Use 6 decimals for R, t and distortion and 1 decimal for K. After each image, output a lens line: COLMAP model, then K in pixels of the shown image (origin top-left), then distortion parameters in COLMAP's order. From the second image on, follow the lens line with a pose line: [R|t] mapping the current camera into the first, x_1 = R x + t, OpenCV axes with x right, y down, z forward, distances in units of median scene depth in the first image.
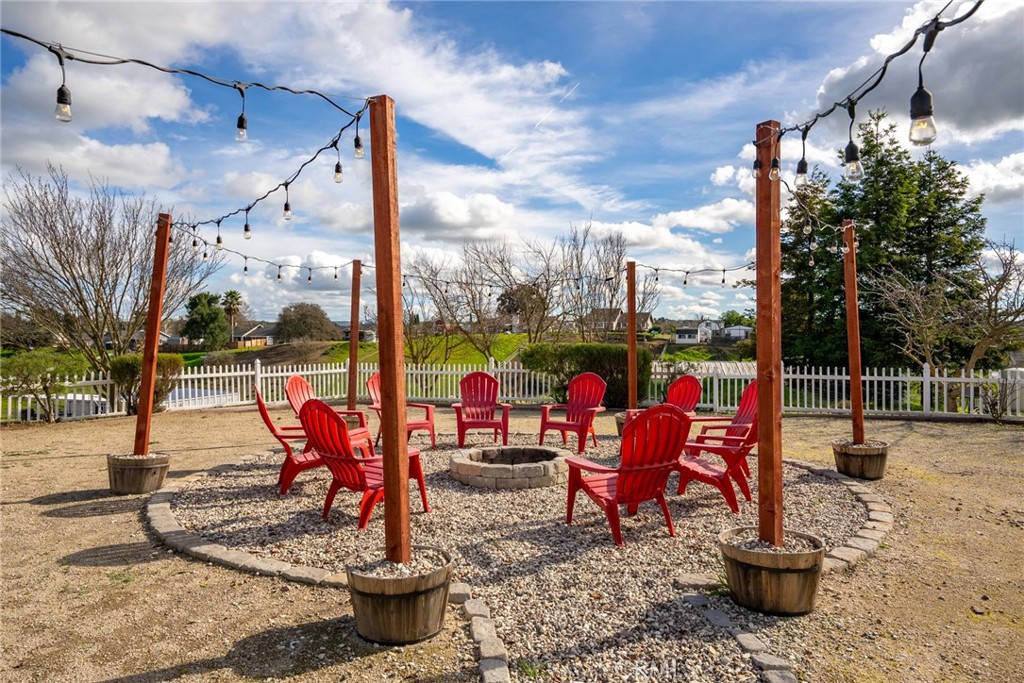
lens RADIAL K [[677.9, 0, 512.0], [0, 677.9, 341.5], [0, 0, 1]] dist [-0.003592, -0.001257]
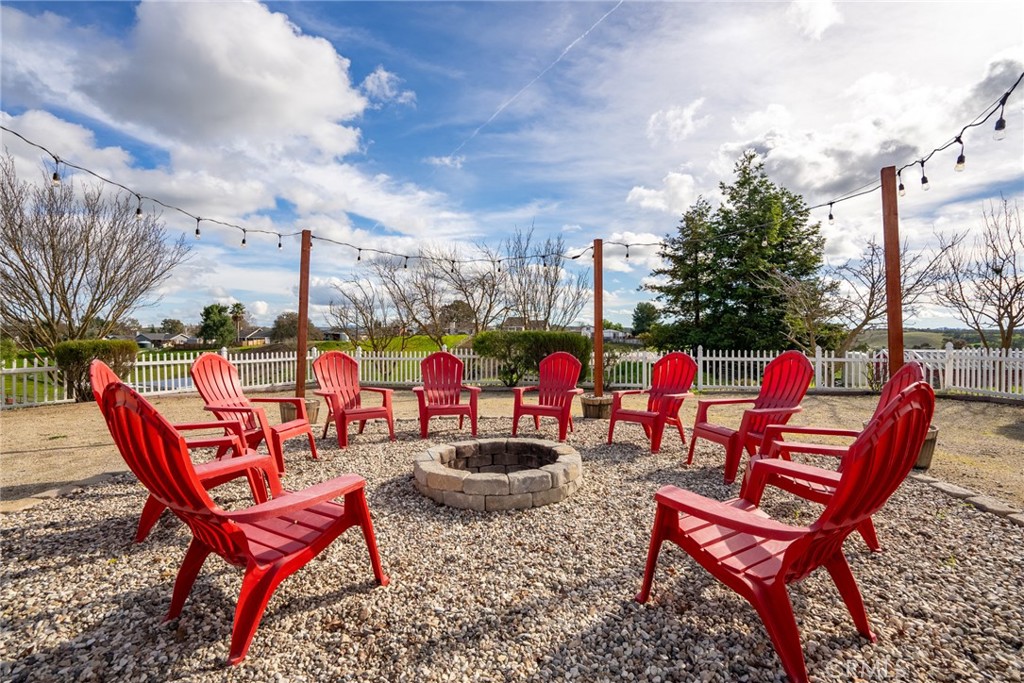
lens RADIAL K [[463.9, 0, 512.0], [0, 463.9, 341.5], [0, 0, 1]] dist [-0.031528, 0.000417]
pose [[0.990464, -0.001020, 0.137767, -0.029089], [0.001286, 0.999997, -0.001842, 0.022081], [-0.137764, 0.002001, 0.990463, 0.254451]]
